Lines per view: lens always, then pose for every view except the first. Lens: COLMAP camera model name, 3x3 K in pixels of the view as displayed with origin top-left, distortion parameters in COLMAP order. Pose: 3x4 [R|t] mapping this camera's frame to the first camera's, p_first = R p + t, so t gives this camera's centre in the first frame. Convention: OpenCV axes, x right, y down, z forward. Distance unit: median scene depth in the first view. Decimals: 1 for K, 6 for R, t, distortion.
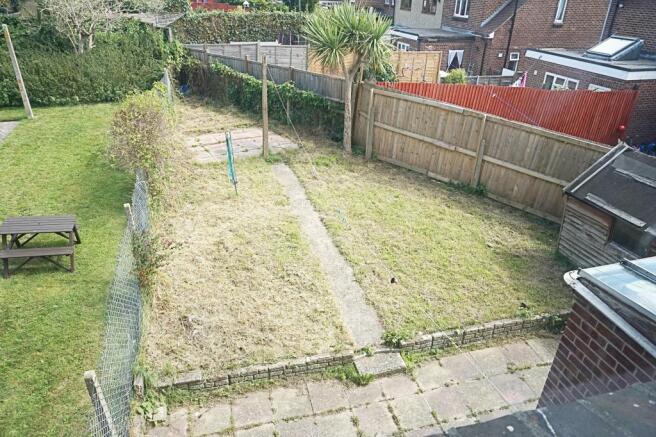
lens RADIAL K [[440.9, 0, 328.0], [0, 440.9, 218.5], [0, 0, 1]] dist [-0.034050, 0.006415]
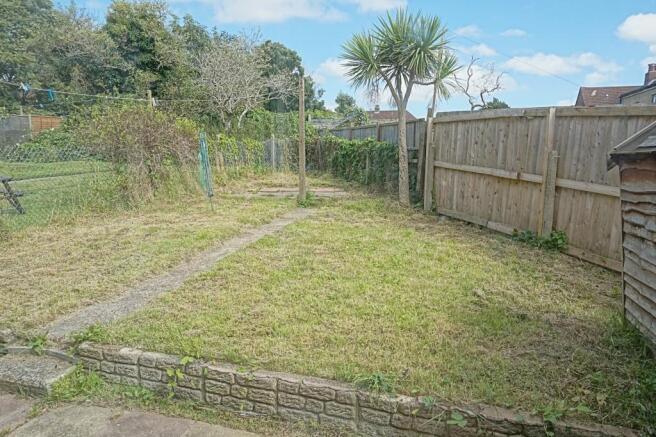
lens RADIAL K [[440.9, 0, 328.0], [0, 440.9, 218.5], [0, 0, 1]] dist [-0.034050, 0.006415]
pose [[0.842567, 0.053573, -0.535921, 0.392745], [-0.236952, 0.930442, -0.279521, 0.129252], [0.483668, 0.362503, 0.796653, 0.401200]]
